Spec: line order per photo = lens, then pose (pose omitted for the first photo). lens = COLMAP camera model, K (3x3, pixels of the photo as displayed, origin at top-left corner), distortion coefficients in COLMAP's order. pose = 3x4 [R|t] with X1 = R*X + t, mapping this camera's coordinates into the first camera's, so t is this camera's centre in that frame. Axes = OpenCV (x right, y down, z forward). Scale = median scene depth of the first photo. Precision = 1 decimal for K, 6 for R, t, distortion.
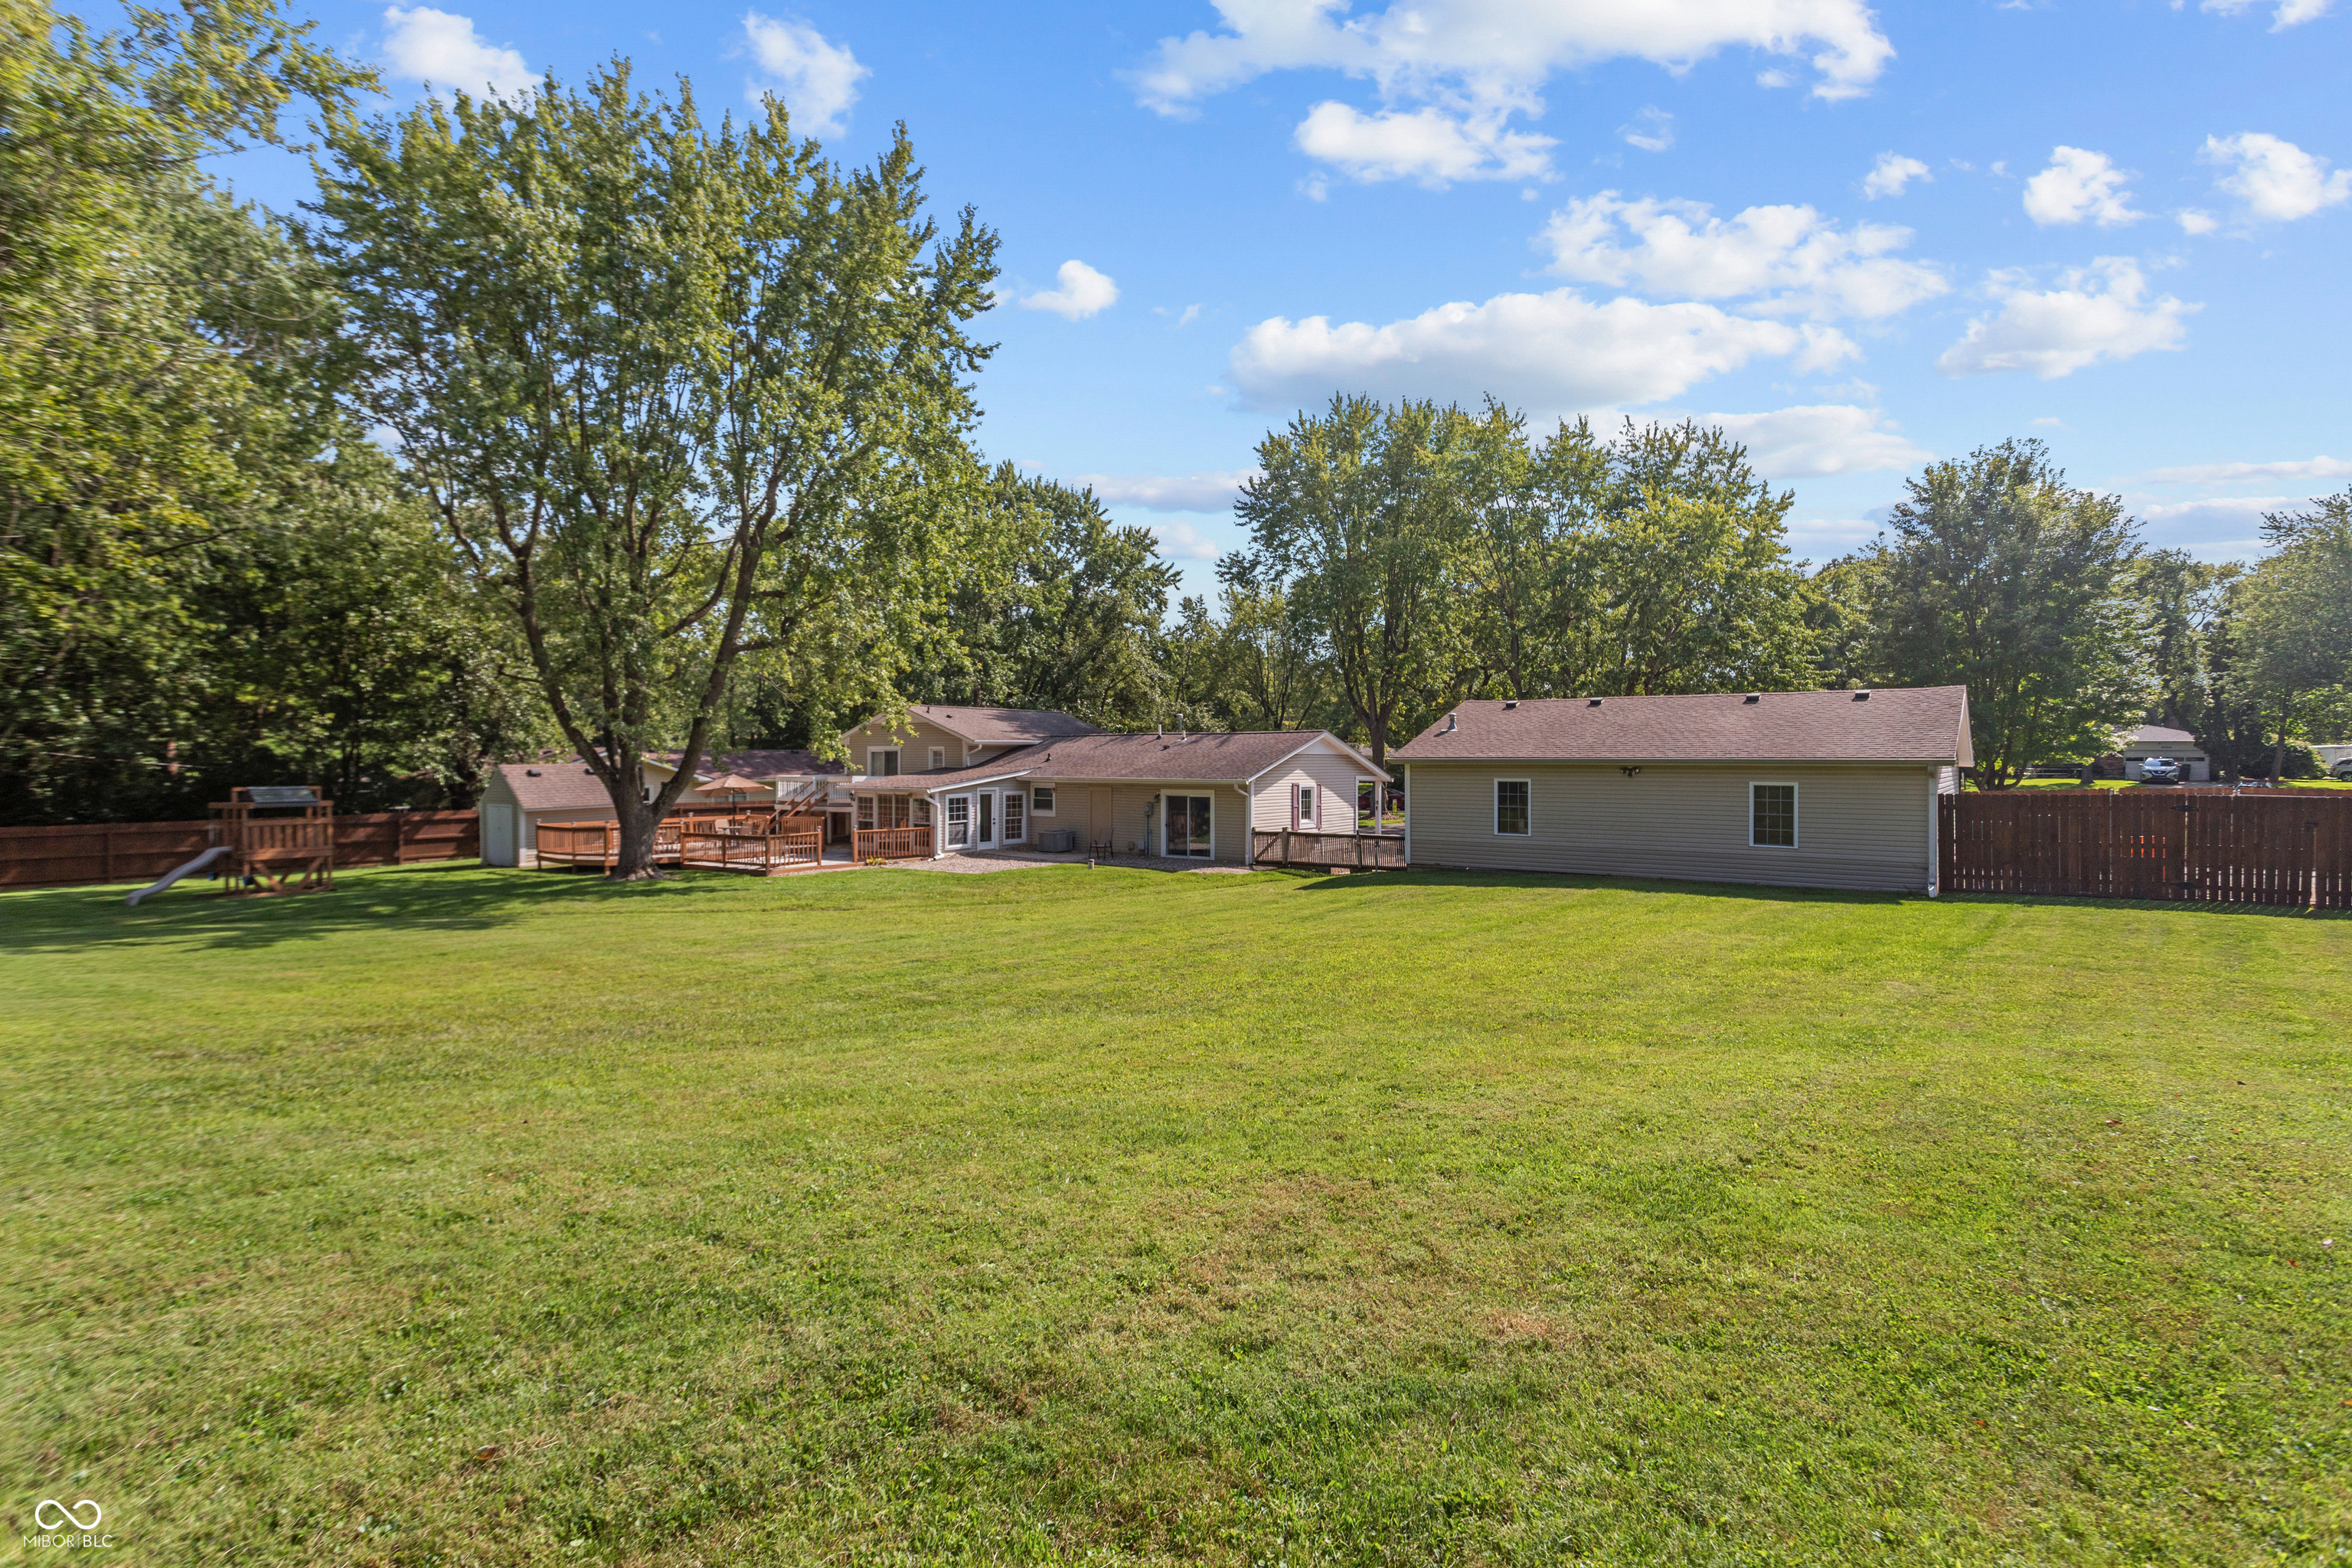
lens RADIAL K [[1123.1, 0, 1176.3], [0, 1123.1, 783.5], [0, 0, 1]] dist [-0.024921, 0.006517]
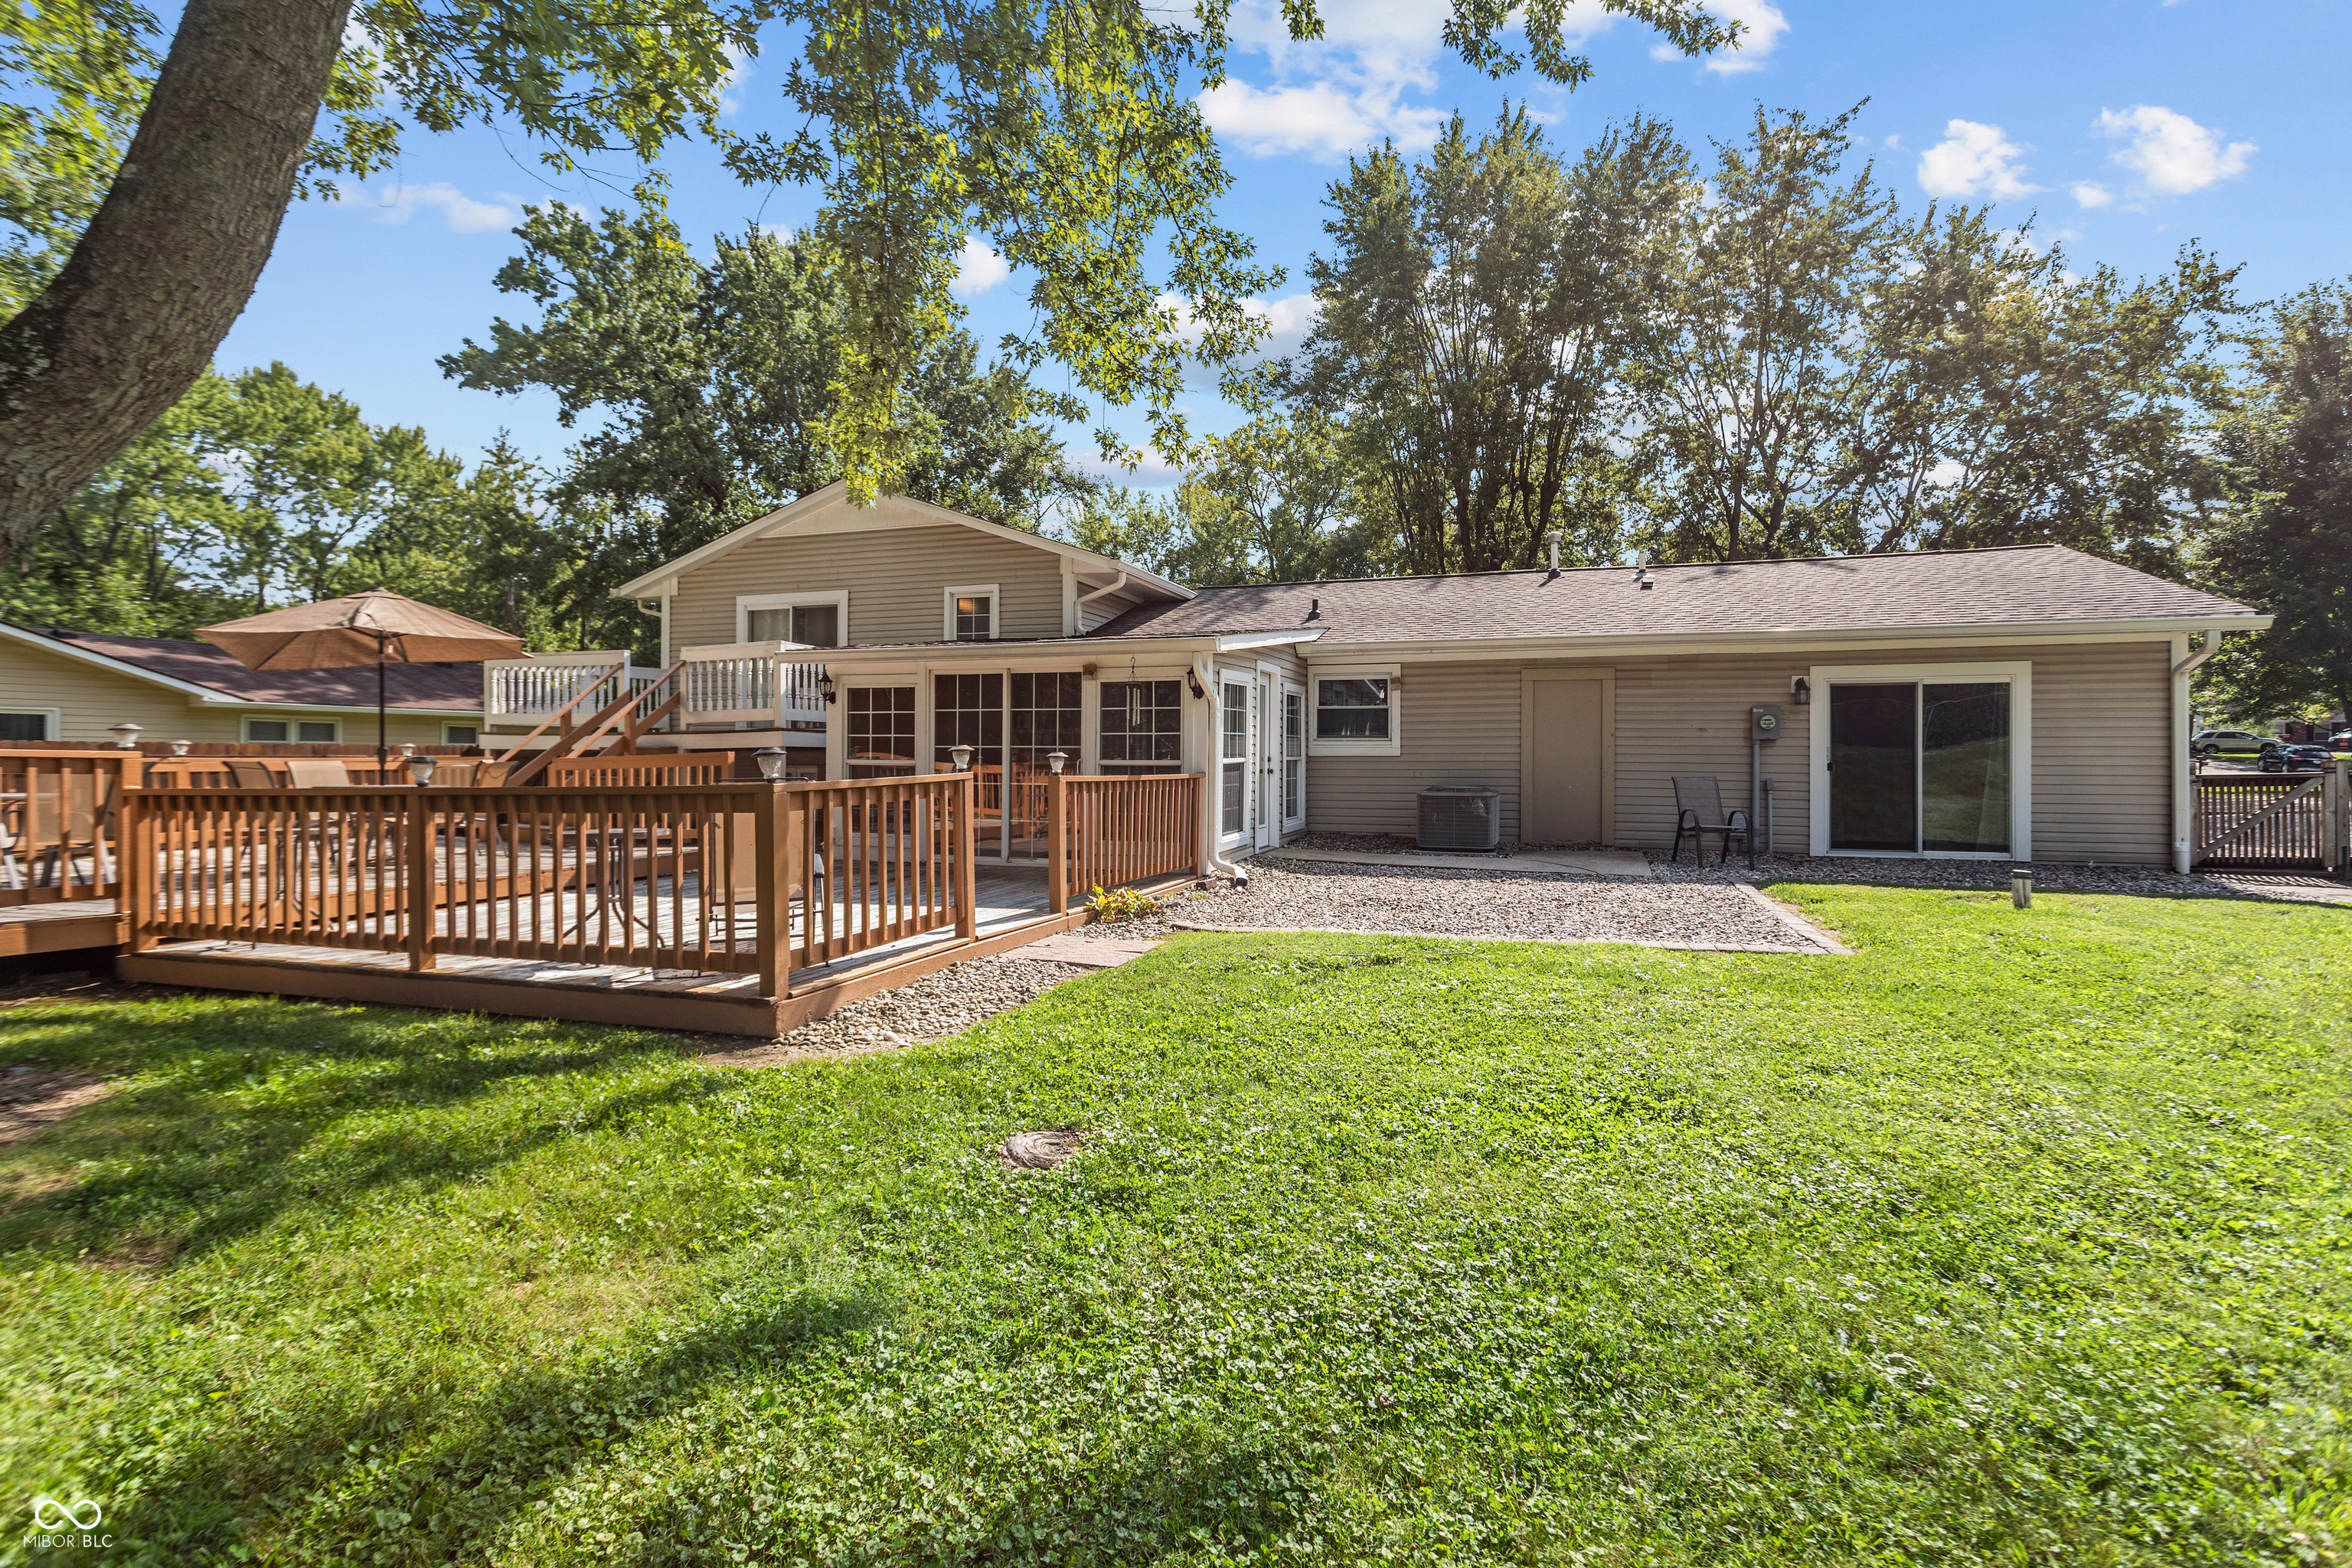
lens RADIAL K [[1123.1, 0, 1187.2], [0, 1123.1, 791.9], [0, 0, 1]] dist [-0.024921, 0.006517]
pose [[0.945715, -0.005823, 0.324946, -0.317171], [0.003692, 0.999967, 0.007175, 0.041373], [-0.324977, -0.005585, 0.945705, 0.726249]]
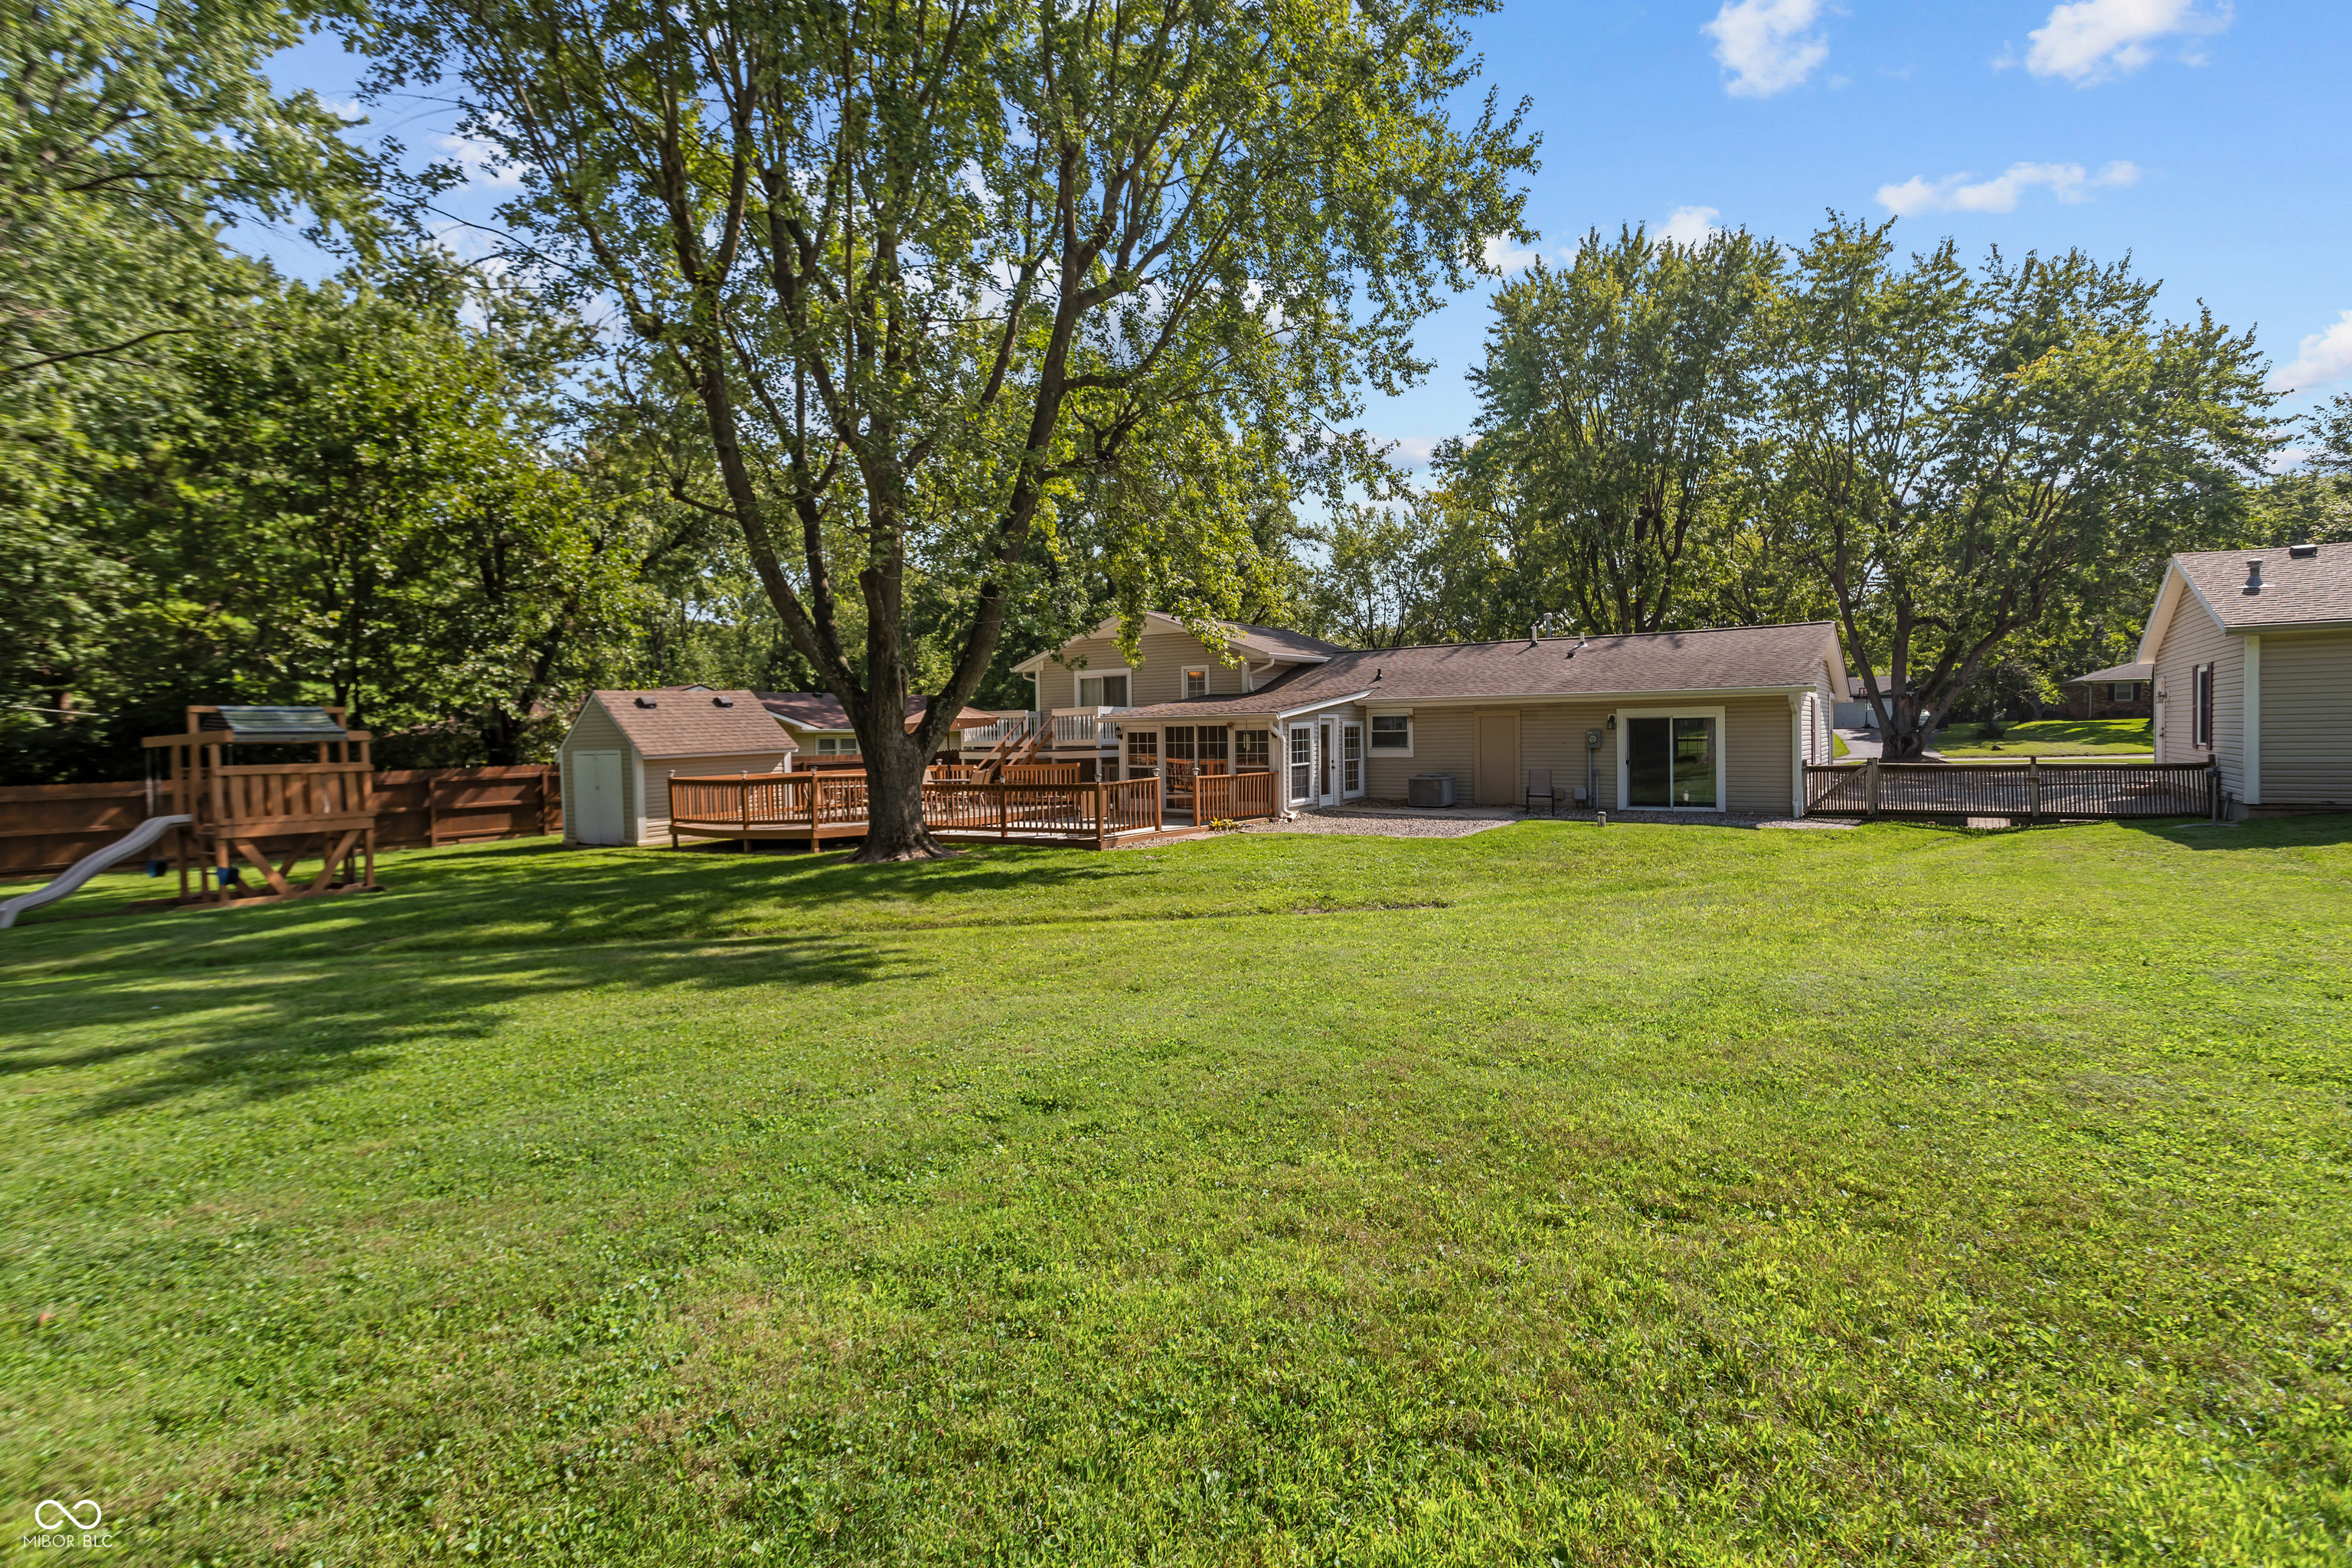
lens RADIAL K [[1123.1, 0, 1162.3], [0, 1123.1, 784.8], [0, 0, 1]] dist [-0.024921, 0.006517]
pose [[0.998838, -0.018233, 0.044613, -0.315125], [0.017211, 0.999583, 0.023187, 0.030036], [-0.045017, -0.022392, 0.998735, 0.342072]]
